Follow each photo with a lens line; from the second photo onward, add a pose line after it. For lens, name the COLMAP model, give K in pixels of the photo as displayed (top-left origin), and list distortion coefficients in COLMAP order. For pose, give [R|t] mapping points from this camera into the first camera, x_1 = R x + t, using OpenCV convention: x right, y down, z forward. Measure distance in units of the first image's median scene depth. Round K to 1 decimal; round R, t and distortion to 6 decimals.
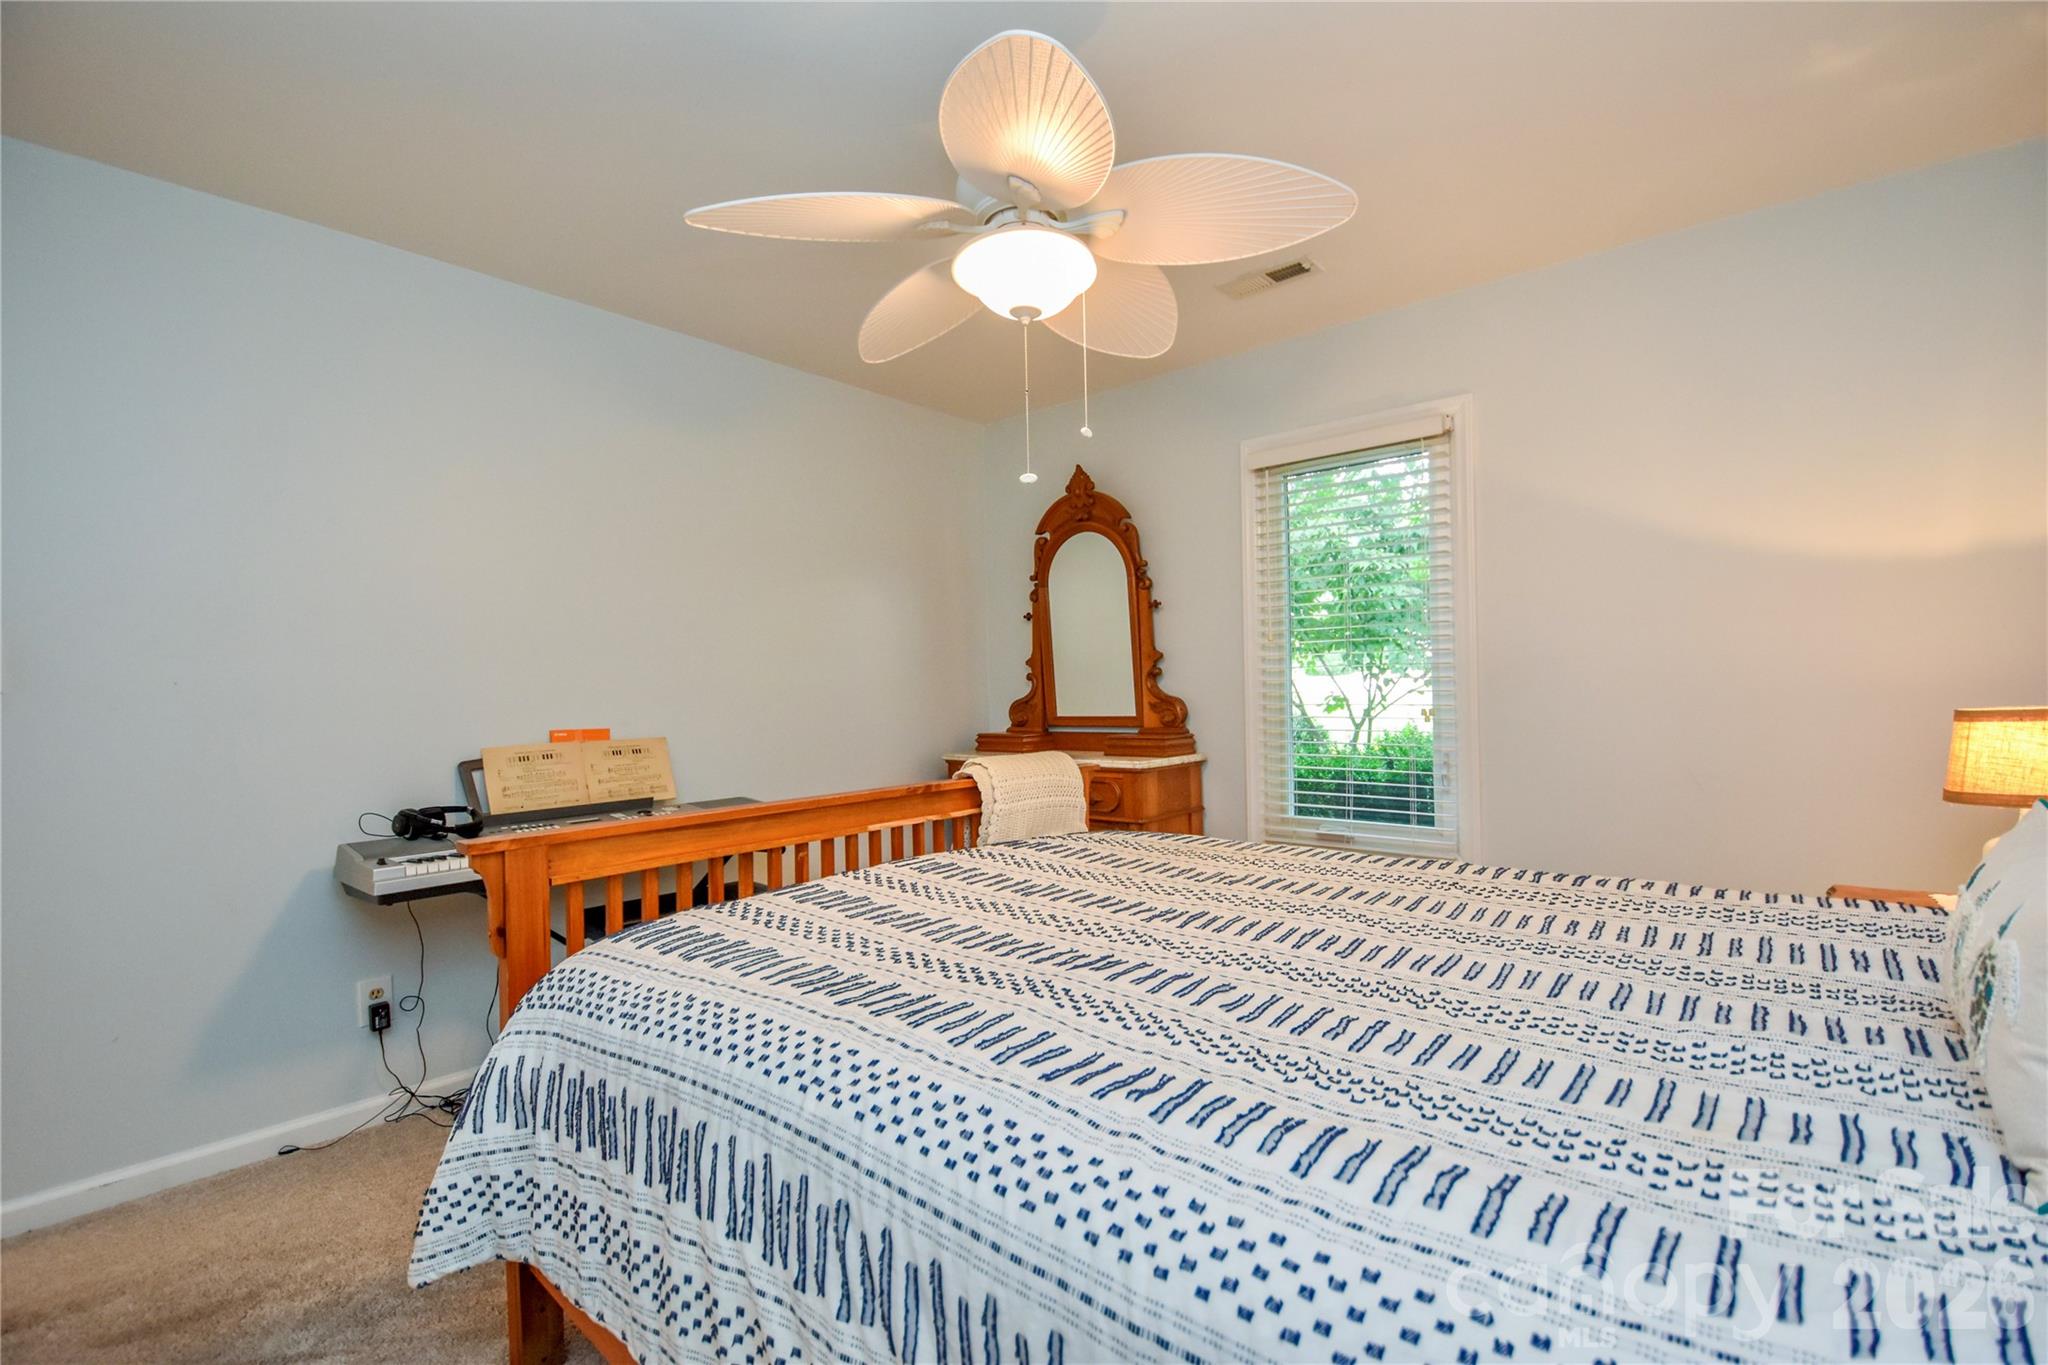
lens RADIAL K [[896.3, 0, 1030.1], [0, 896.3, 687.8], [0, 0, 1]] dist [0.003637, -0.012431]
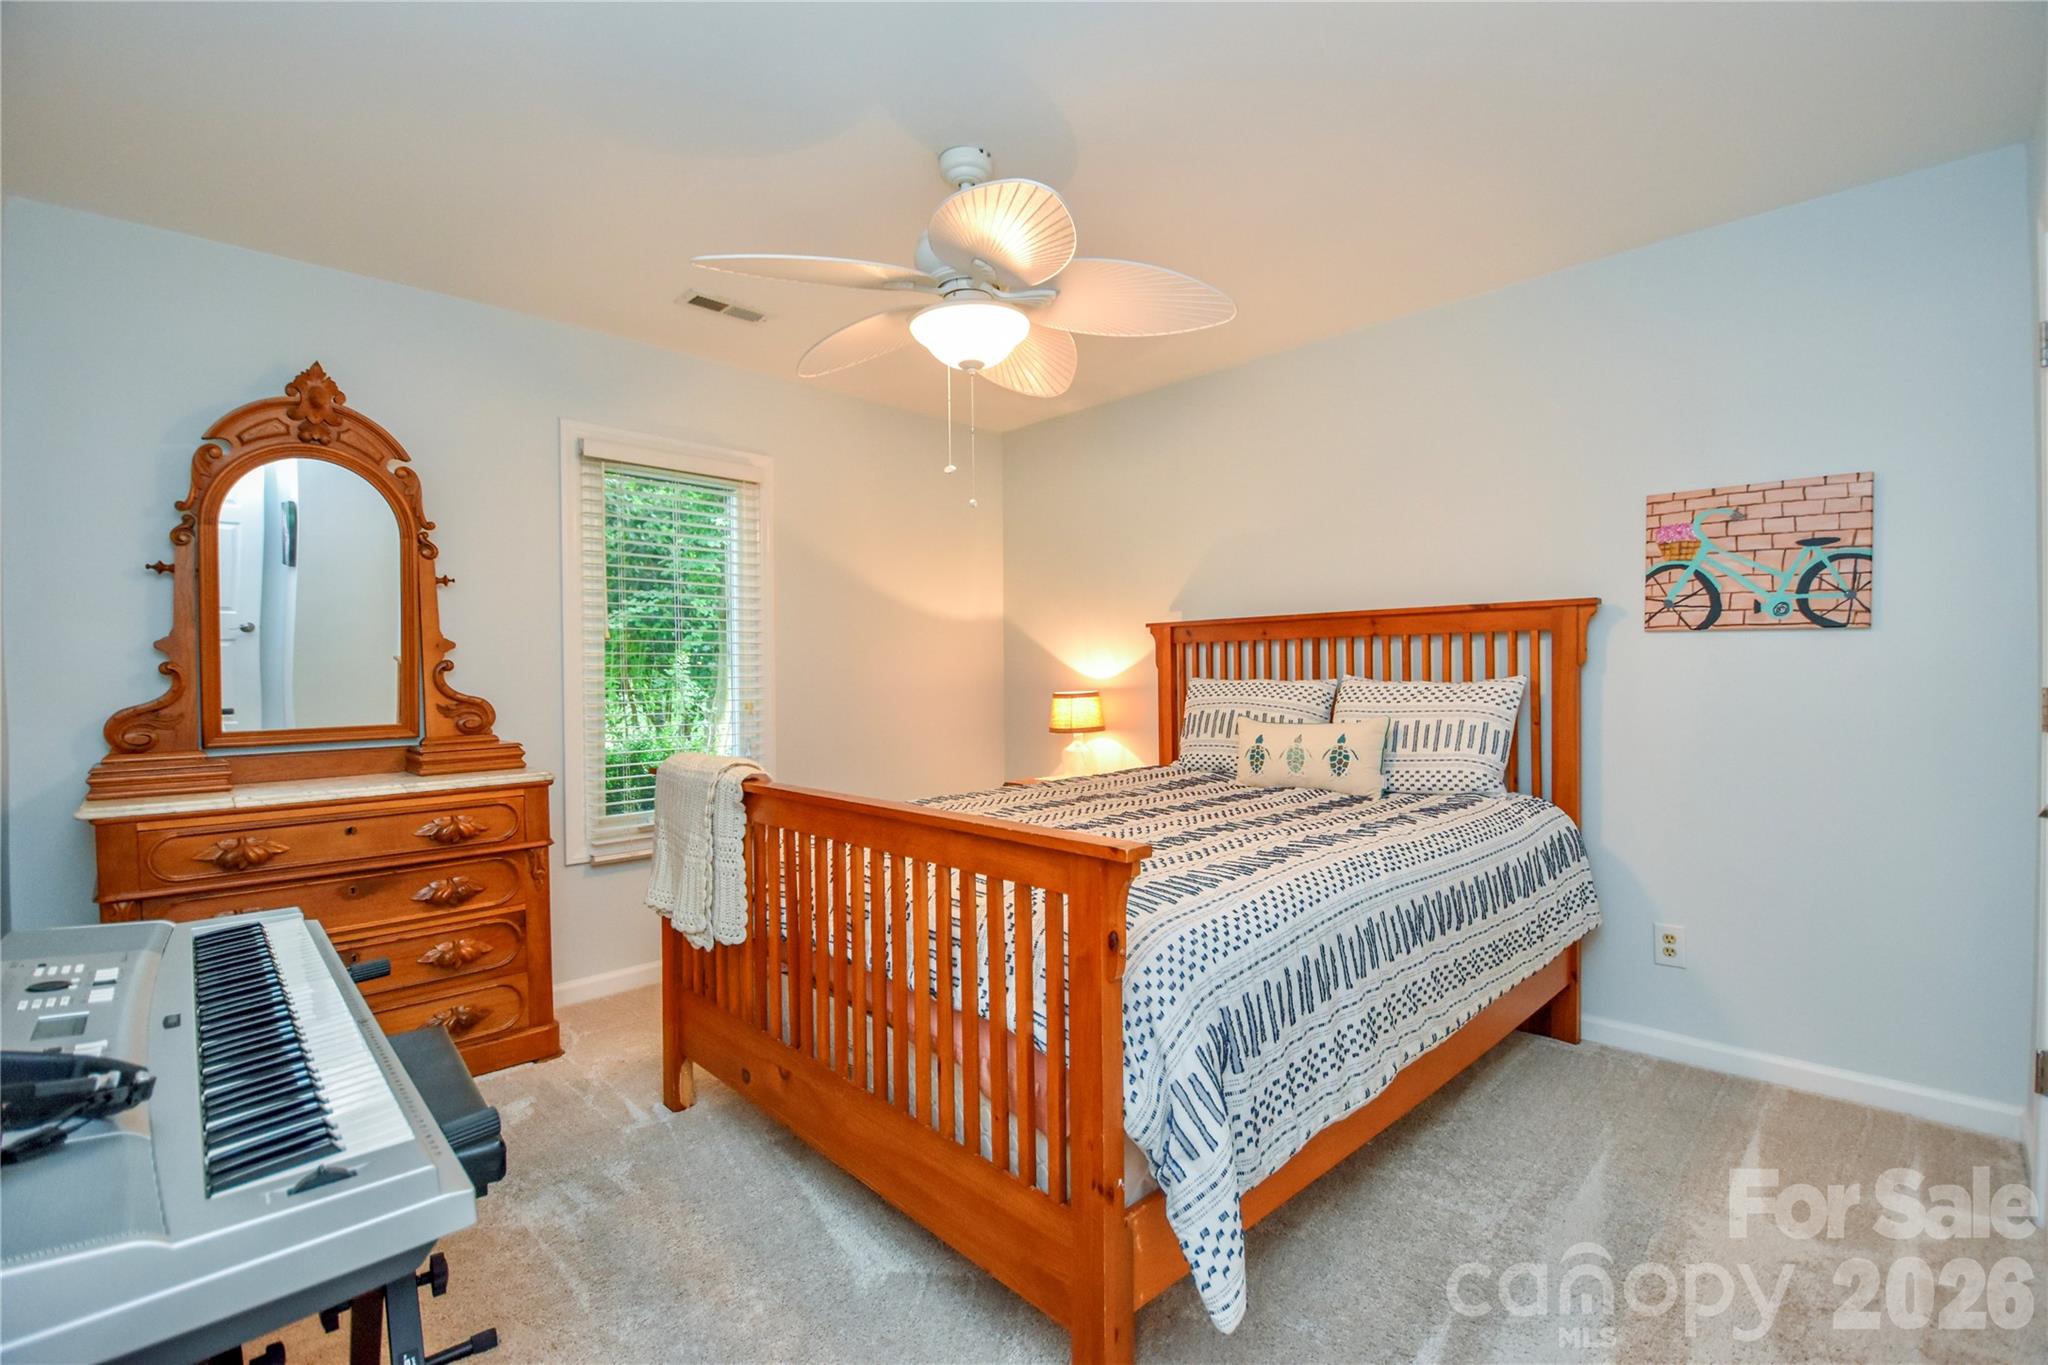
lens RADIAL K [[896.3, 0, 1030.1], [0, 896.3, 687.8], [0, 0, 1]] dist [0.003637, -0.012431]
pose [[0.049395, -0.003845, 0.998772, -0.626158], [0.004108, 0.999985, 0.003646, 0.001505], [-0.998771, 0.003922, 0.049410, 0.446274]]
